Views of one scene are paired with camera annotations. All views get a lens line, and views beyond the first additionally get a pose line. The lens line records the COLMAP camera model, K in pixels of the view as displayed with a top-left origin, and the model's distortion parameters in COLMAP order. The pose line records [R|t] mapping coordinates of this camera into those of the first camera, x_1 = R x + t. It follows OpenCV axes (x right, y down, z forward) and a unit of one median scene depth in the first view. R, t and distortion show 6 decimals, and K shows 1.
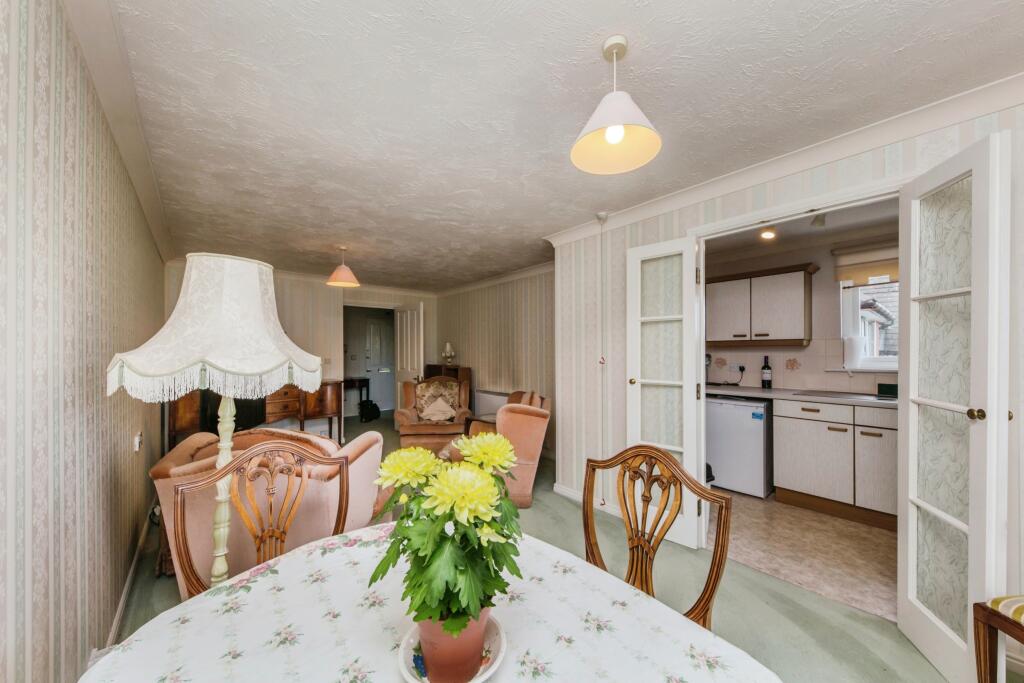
lens RADIAL K [[359.7, 0, 513.7], [0, 359.7, 355.2], [0, 0, 1]] dist [0.002227, 0.000088]
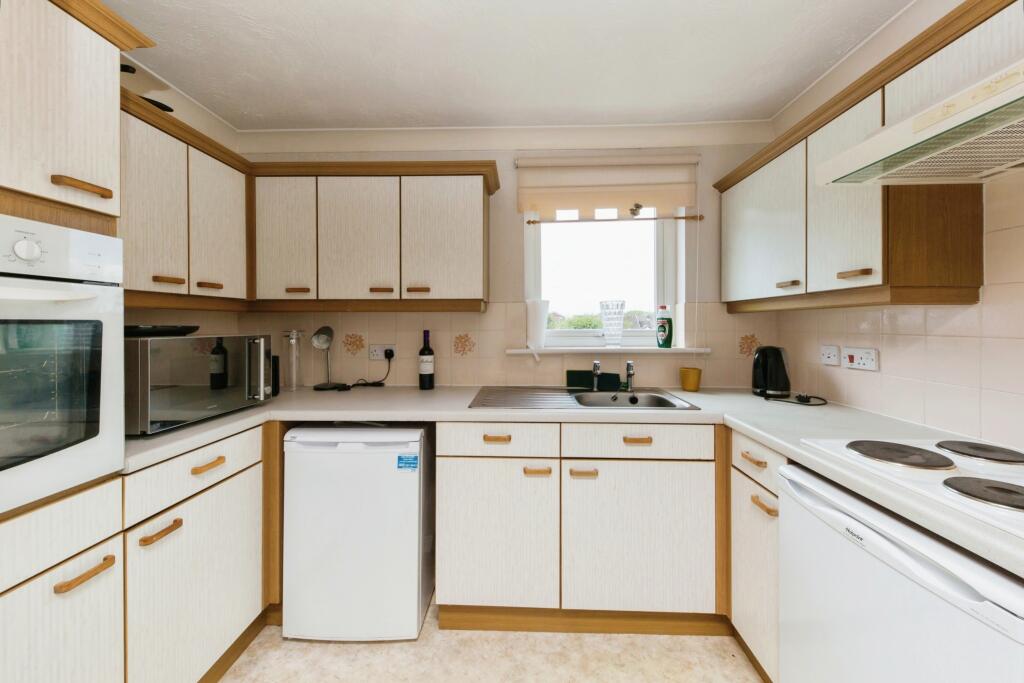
lens RADIAL K [[359.7, 0, 509.1], [0, 359.7, 325.1], [0, 0, 1]] dist [0.002227, 0.000088]
pose [[0.683720, 0.003386, 0.729737, 0.428117], [0.000669, 0.999986, -0.005267, -0.002724], [-0.729744, 0.004090, 0.683708, 0.589246]]
